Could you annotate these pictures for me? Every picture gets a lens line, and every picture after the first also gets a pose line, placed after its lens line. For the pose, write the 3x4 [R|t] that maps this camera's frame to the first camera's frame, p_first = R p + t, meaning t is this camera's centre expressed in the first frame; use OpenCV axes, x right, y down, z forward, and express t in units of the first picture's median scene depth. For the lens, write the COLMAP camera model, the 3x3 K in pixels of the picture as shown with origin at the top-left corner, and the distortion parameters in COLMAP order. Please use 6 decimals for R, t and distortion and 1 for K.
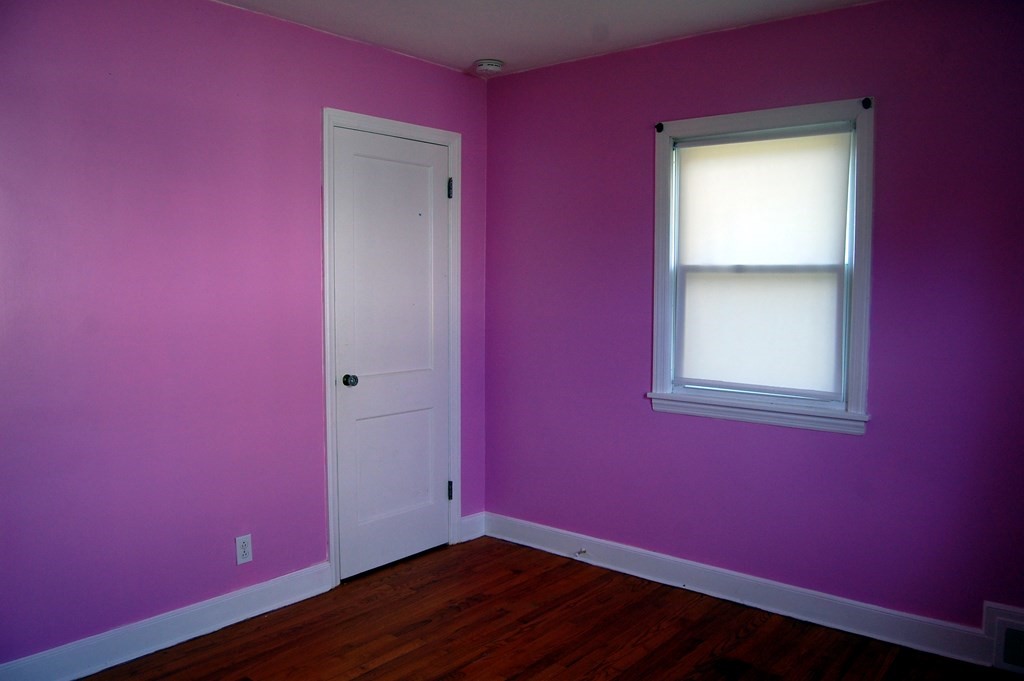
lens RADIAL K [[803.0, 0, 517.4], [0, 803.0, 341.7], [0, 0, 1]] dist [-0.094647, 0.038376]
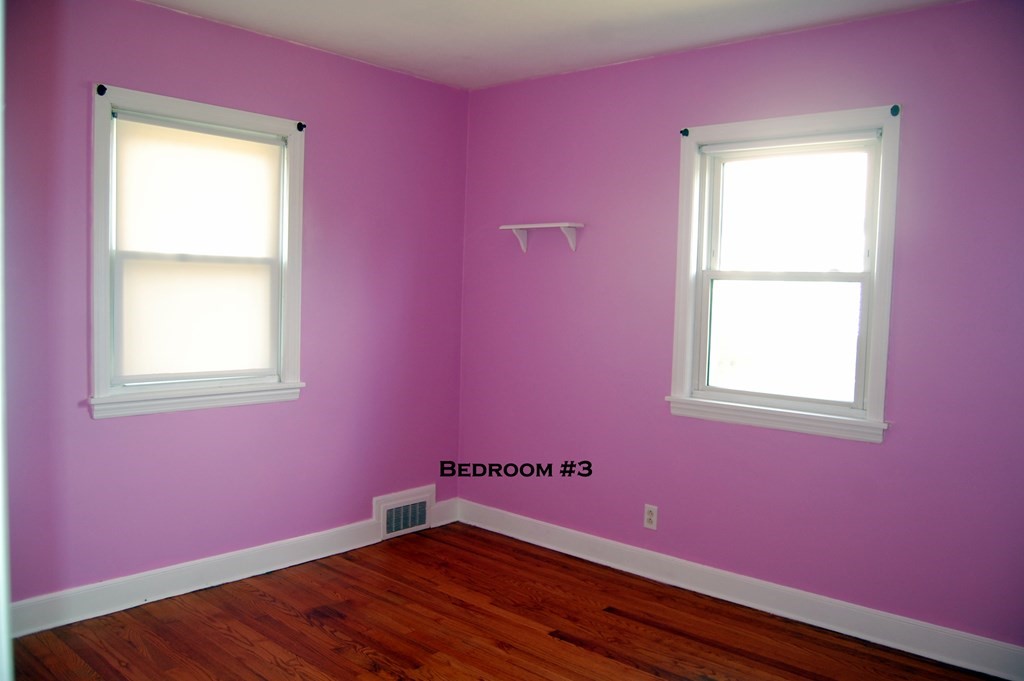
lens RADIAL K [[803.0, 0, 517.4], [0, 803.0, 341.7], [0, 0, 1]] dist [-0.094647, 0.038376]
pose [[0.035692, -0.072576, 0.996724, -0.733854], [0.046148, 0.996415, 0.070901, -0.039949], [-0.998297, 0.043466, 0.038914, 0.582036]]
